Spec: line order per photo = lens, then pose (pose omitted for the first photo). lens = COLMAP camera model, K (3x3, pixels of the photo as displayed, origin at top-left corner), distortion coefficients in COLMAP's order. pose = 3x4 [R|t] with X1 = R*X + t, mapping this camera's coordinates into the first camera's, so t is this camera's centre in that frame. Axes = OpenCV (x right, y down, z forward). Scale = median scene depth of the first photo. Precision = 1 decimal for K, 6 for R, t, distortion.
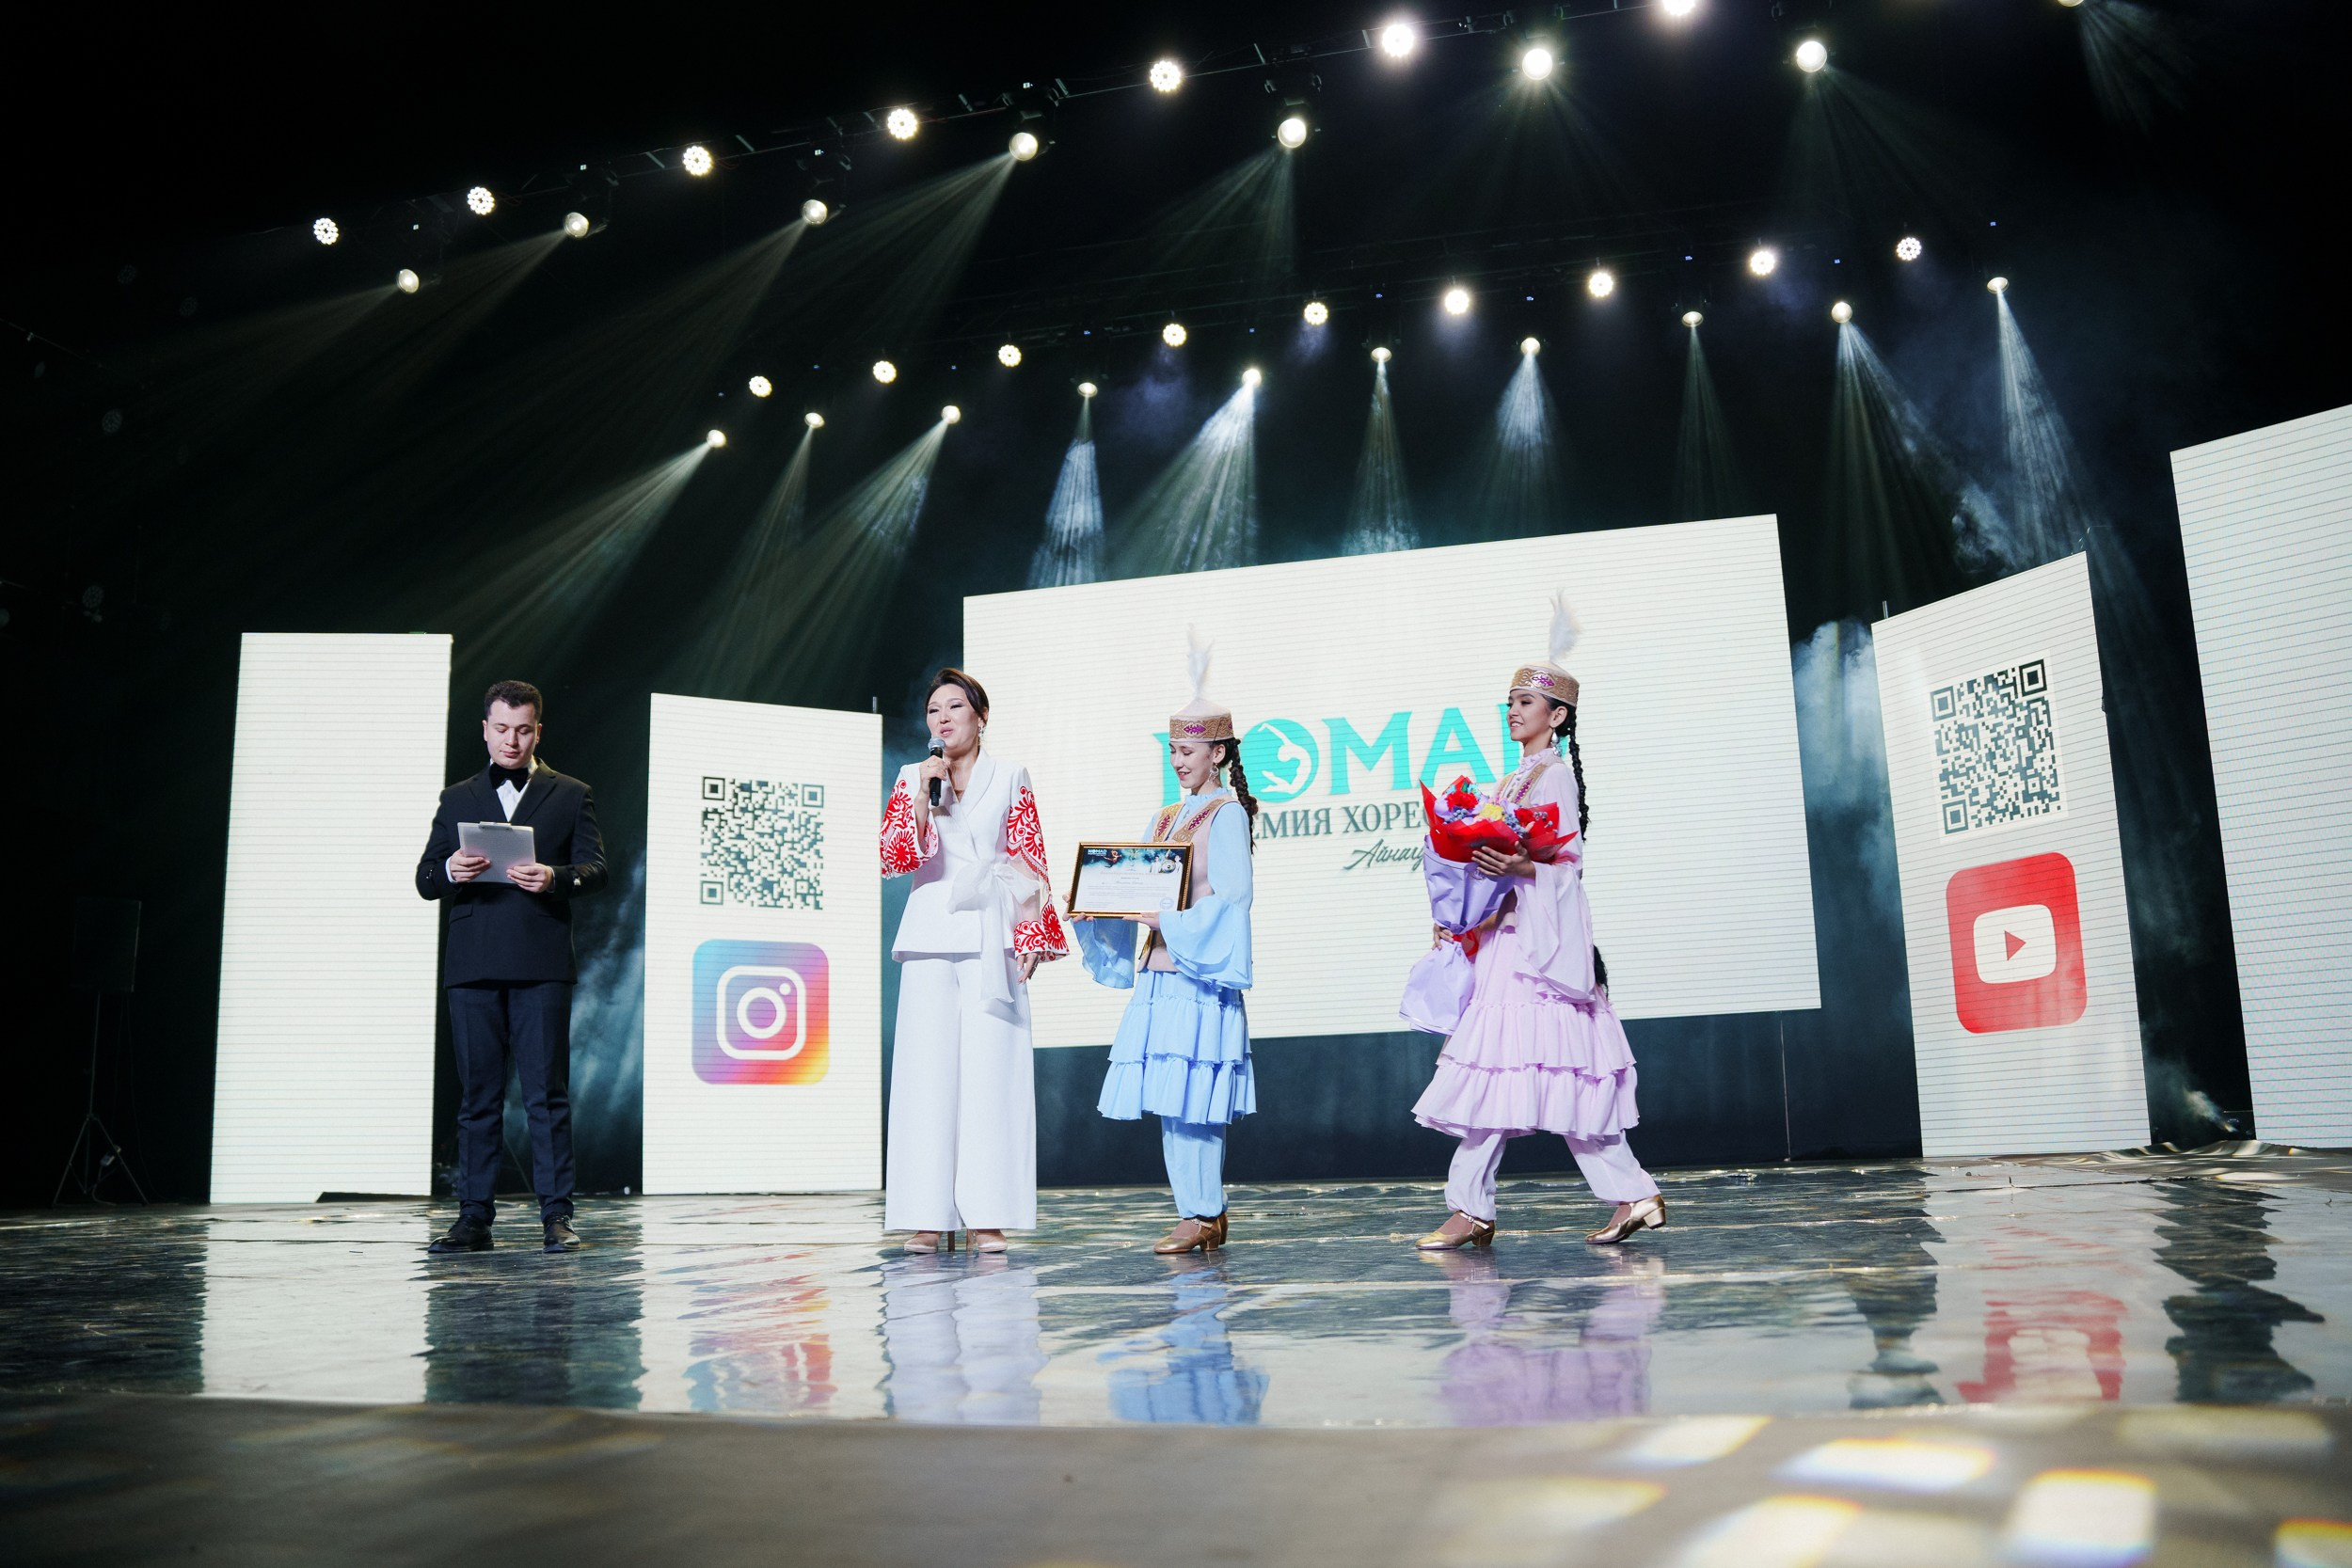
lens RADIAL K [[1942.9, 0, 1190.6], [0, 1942.9, 776.6], [0, 0, 1]] dist [-0.140808, 0.015405]
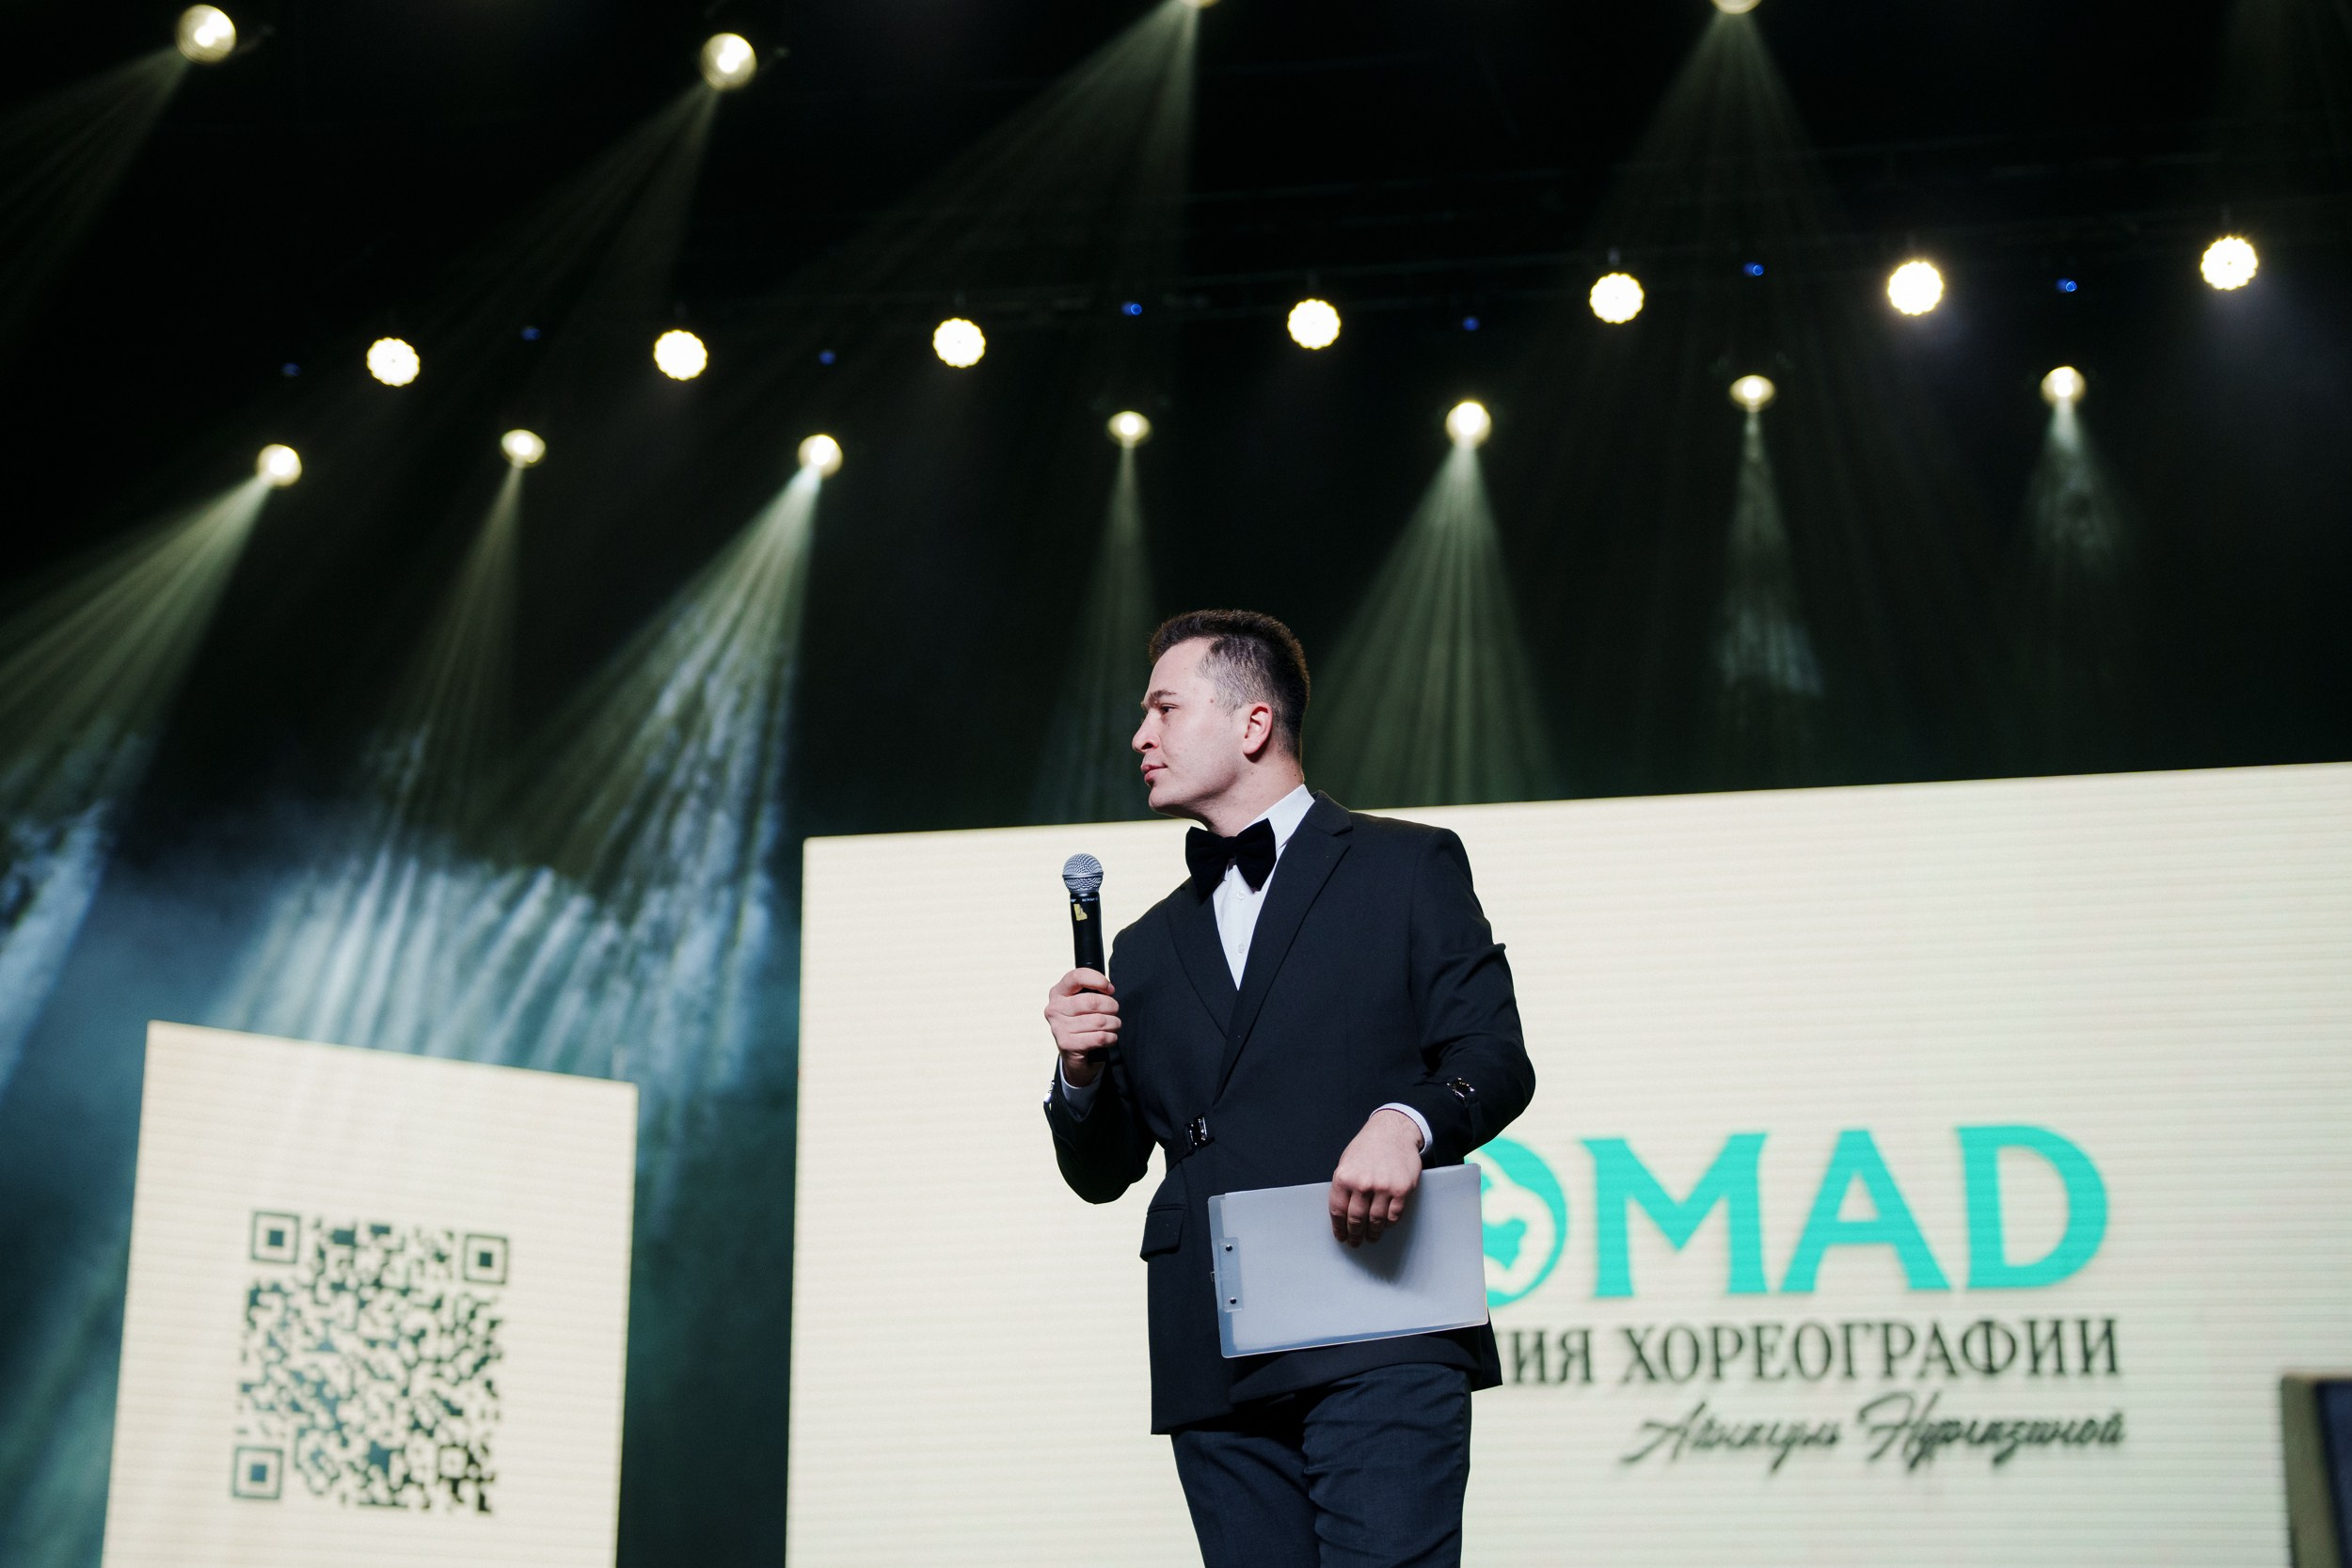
lens RADIAL K [[4657.0, 0, 1186.1], [0, 4657.0, 781.5], [0, 0, 1]] dist [0.412247, 0.485494]
pose [[0.994714, 0.050267, 0.089540, -0.137856], [-0.041592, 0.994488, -0.096245, -0.001937], [-0.093885, 0.092012, 0.991322, -0.142091]]
